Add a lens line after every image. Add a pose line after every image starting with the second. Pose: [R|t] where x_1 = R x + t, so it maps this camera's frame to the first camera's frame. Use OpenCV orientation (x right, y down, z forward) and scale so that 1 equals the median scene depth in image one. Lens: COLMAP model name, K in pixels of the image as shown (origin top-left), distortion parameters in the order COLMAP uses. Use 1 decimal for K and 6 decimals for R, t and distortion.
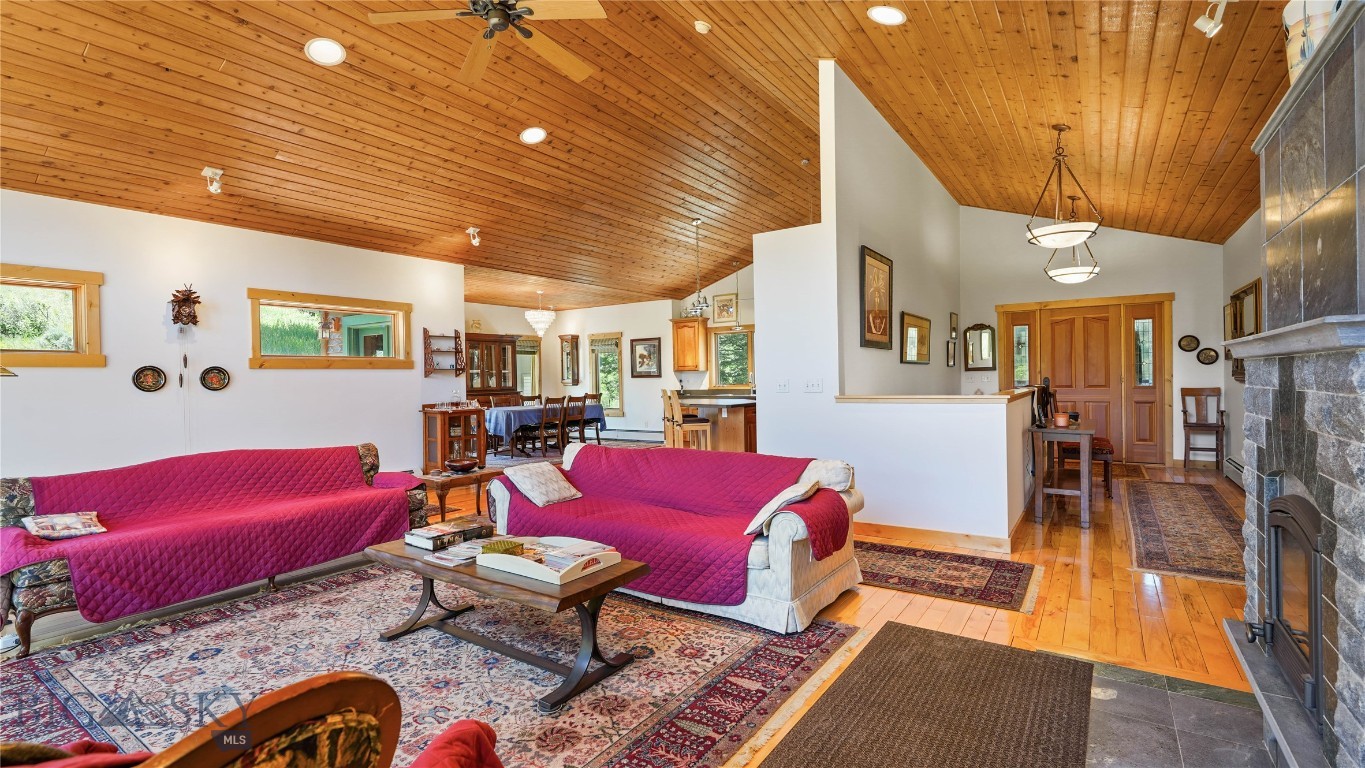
lens RADIAL K [[620.7, 0, 679.0], [0, 620.7, 380.8], [0, 0, 1]] dist [-0.018493, 0.005987]
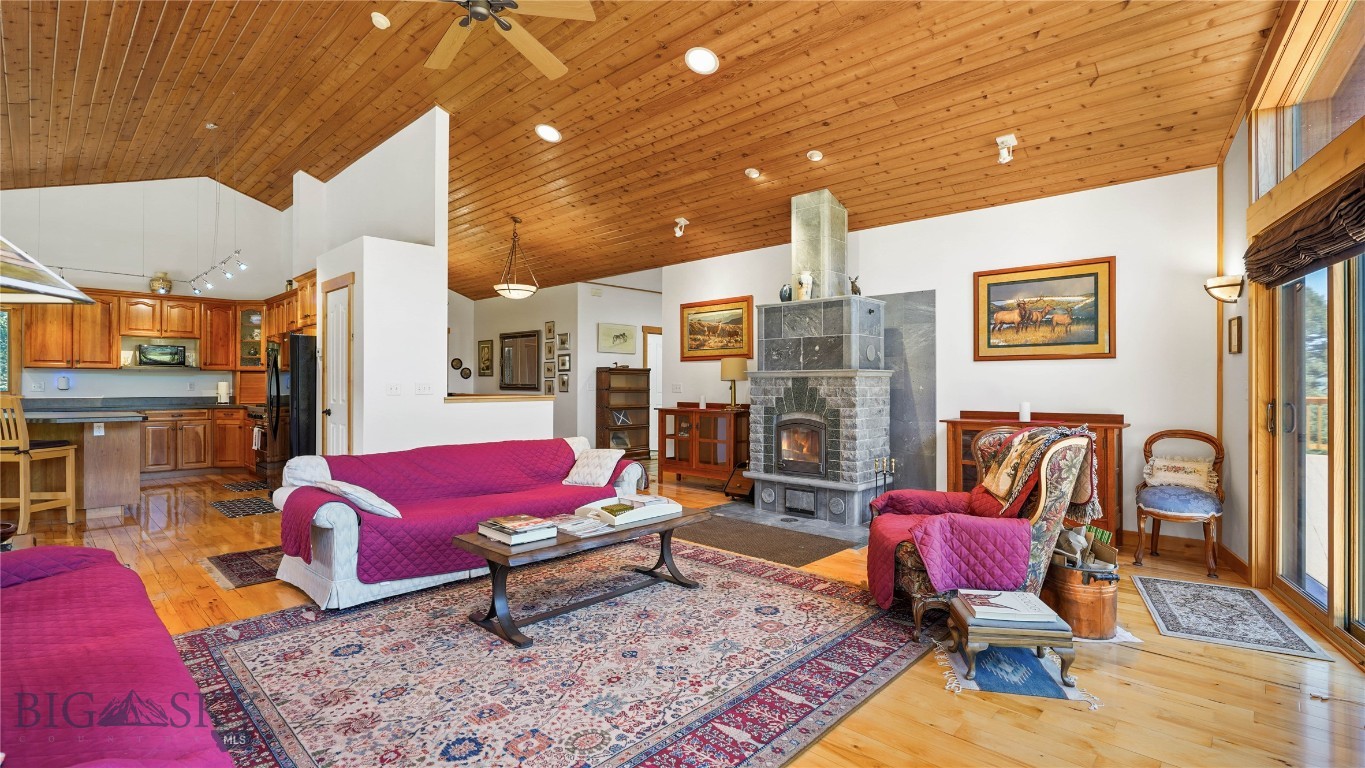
lens RADIAL K [[620.7, 0, 683.7], [0, 620.7, 381.2], [0, 0, 1]] dist [-0.018493, 0.005987]
pose [[0.157237, 0.020049, 0.987357, -0.358440], [-0.002103, 0.999798, -0.019967, 0.006552], [-0.987559, 0.001063, 0.157247, 0.154948]]
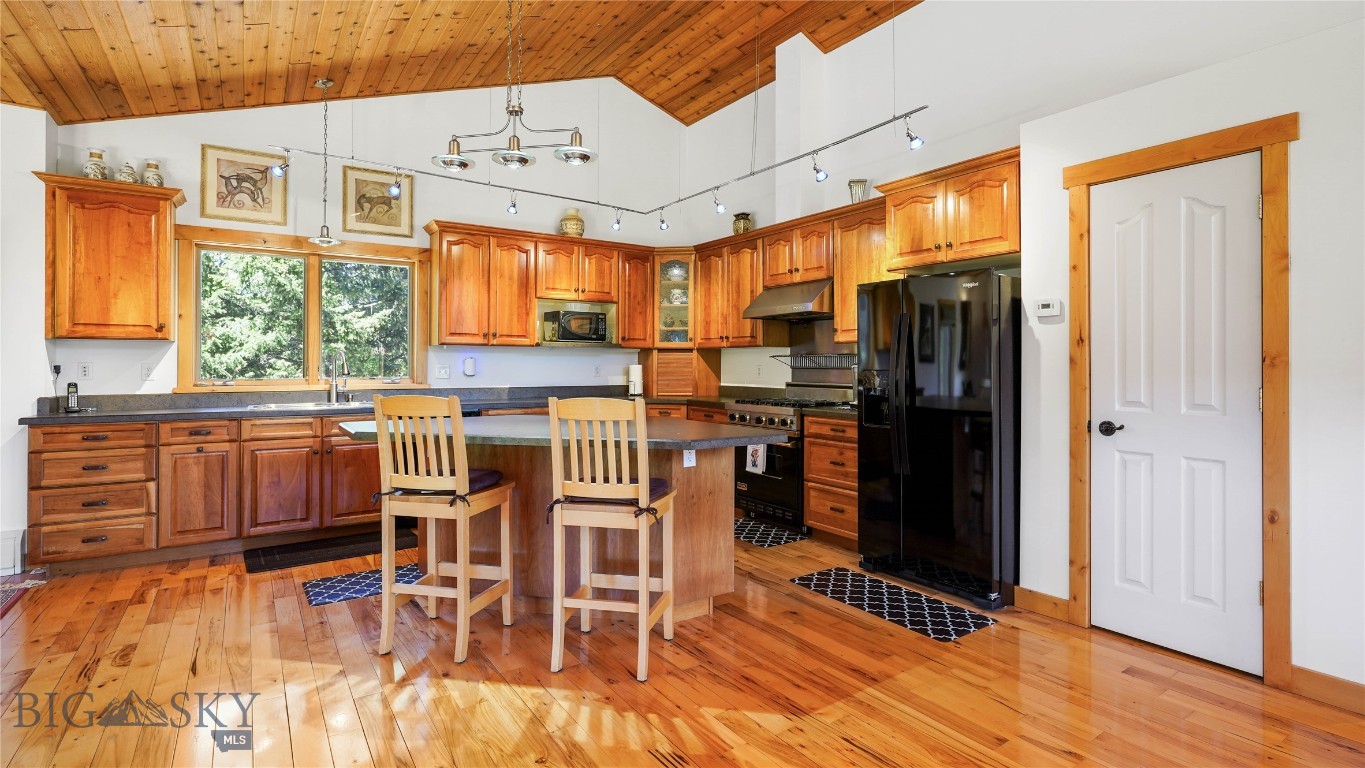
lens RADIAL K [[620.7, 0, 683.4], [0, 620.7, 371.0], [0, 0, 1]] dist [-0.018493, 0.005987]
pose [[0.348241, 0.007405, 0.937376, -0.194845], [-0.004732, 0.999970, -0.006141, 0.002261], [-0.937393, -0.002297, 0.348266, 0.601317]]
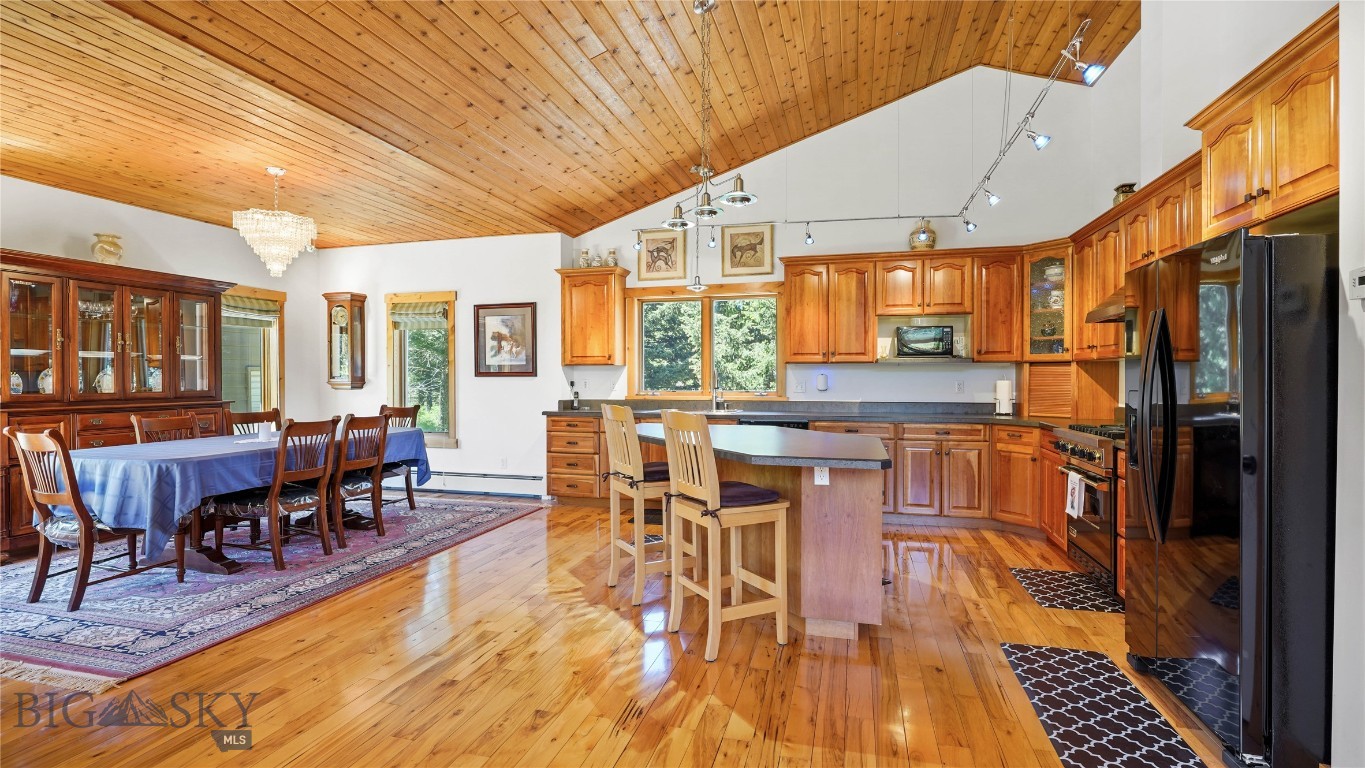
lens RADIAL K [[620.7, 0, 712.3], [0, 620.7, 390.1], [0, 0, 1]] dist [-0.018493, 0.005987]
pose [[0.932602, 0.006866, 0.360841, -0.087580], [-0.012188, 0.999848, 0.012476, -0.001913], [-0.360701, -0.016033, 0.932544, 0.463094]]
